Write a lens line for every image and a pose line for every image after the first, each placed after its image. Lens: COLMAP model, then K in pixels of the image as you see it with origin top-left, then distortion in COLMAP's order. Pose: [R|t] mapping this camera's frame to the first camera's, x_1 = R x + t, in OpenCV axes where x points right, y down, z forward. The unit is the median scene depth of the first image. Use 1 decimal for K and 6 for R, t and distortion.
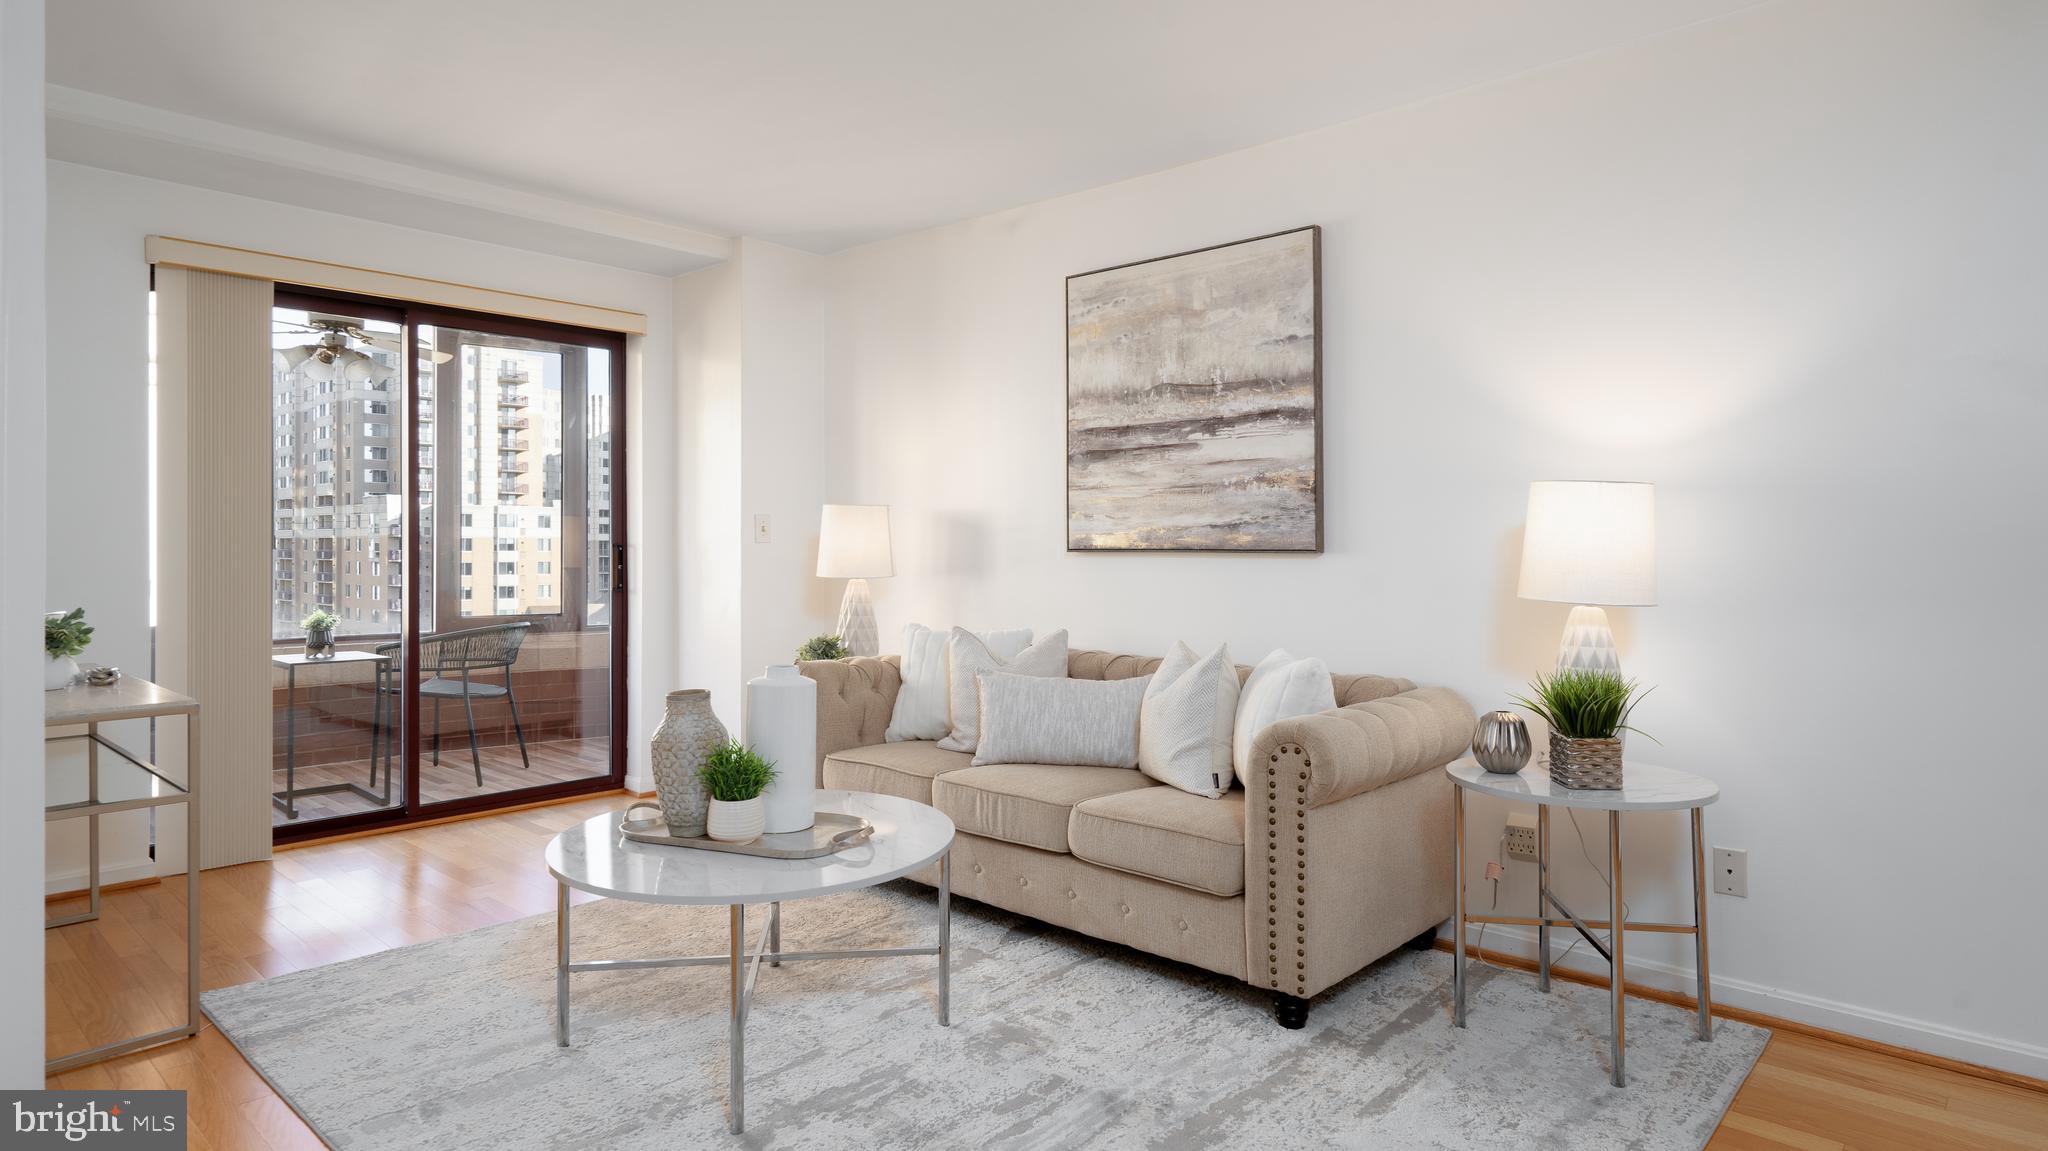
lens RADIAL K [[1156.2, 0, 1011.1], [0, 1156.2, 545.4], [0, 0, 1]] dist [0.001141, 0.000499]
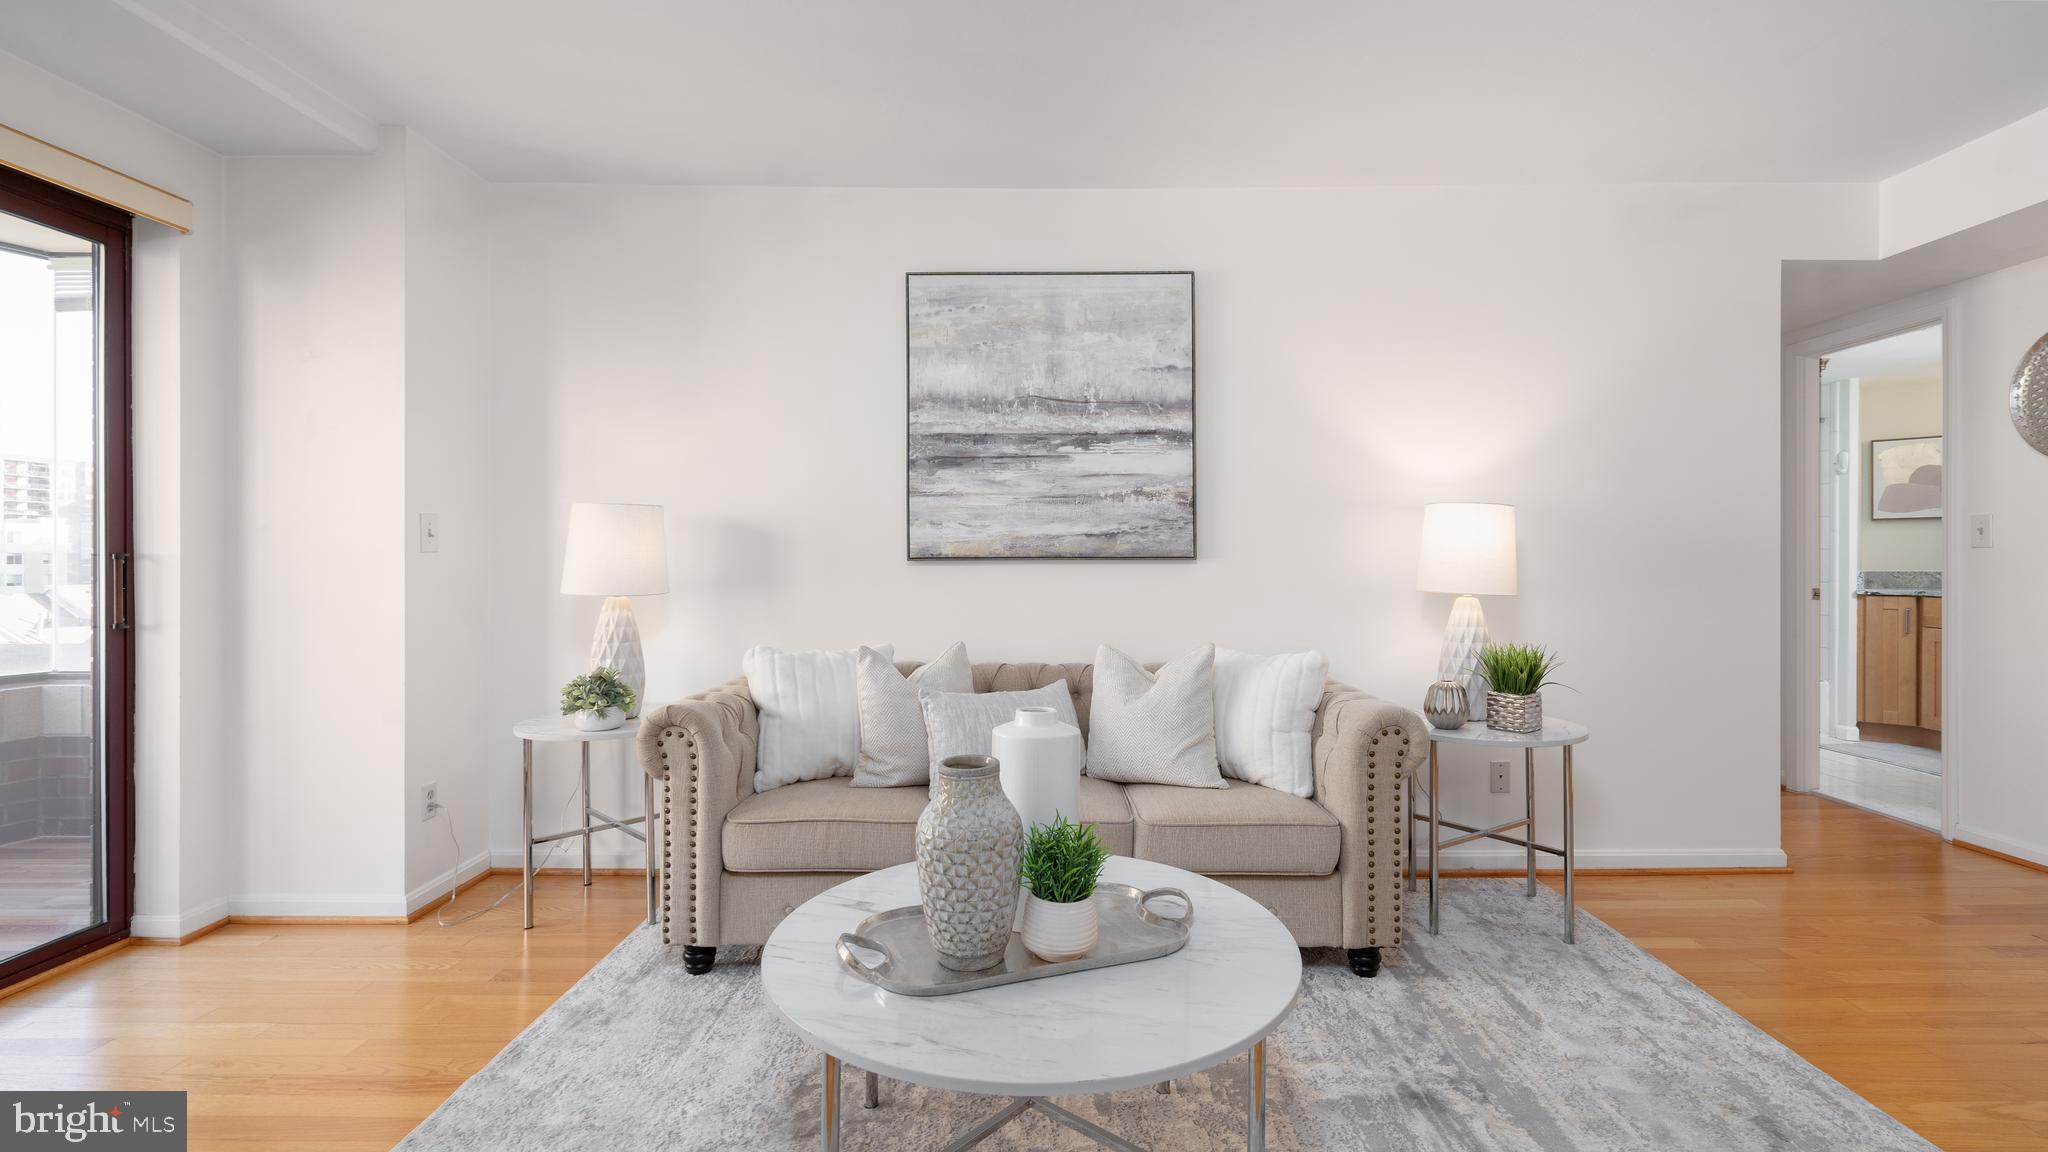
lens RADIAL K [[955.7, 0, 1041.9], [0, 955.7, 560.7], [0, 0, 1]] dist [-0.003040, 0.000258]
pose [[0.732340, -0.007927, 0.680893, -0.464210], [0.003757, 0.999964, 0.007600, 0.000105], [-0.680928, -0.003008, 0.732344, 0.392944]]
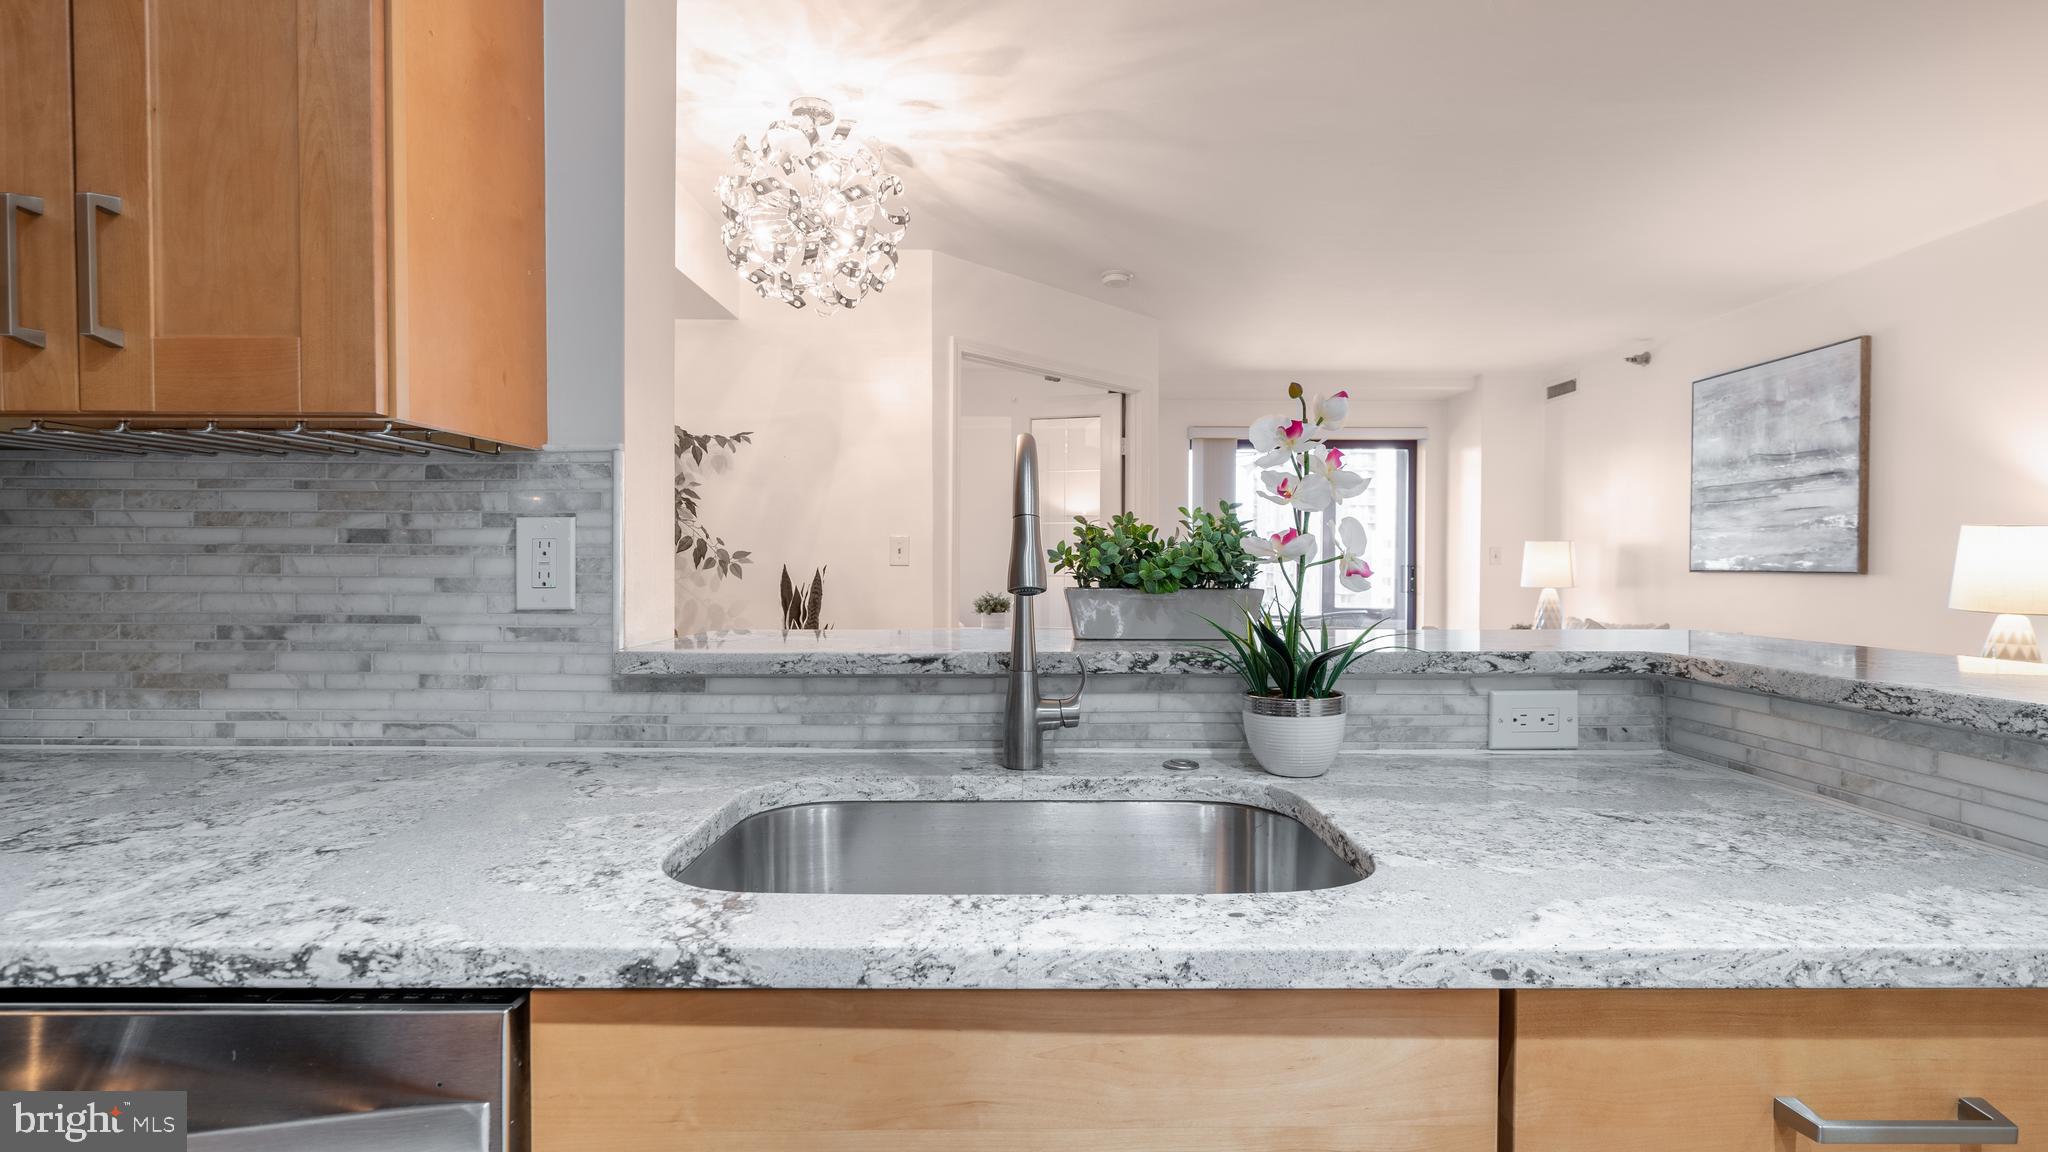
lens RADIAL K [[919.0, 0, 1003.1], [0, 919.0, 573.7], [0, 0, 1]] dist [-0.003317, 0.000249]
pose [[0.656721, 0.013760, -0.754008, 0.398019], [-0.007955, 0.999904, 0.011319, 0.001015], [0.754091, -0.001436, 0.656768, -0.459242]]
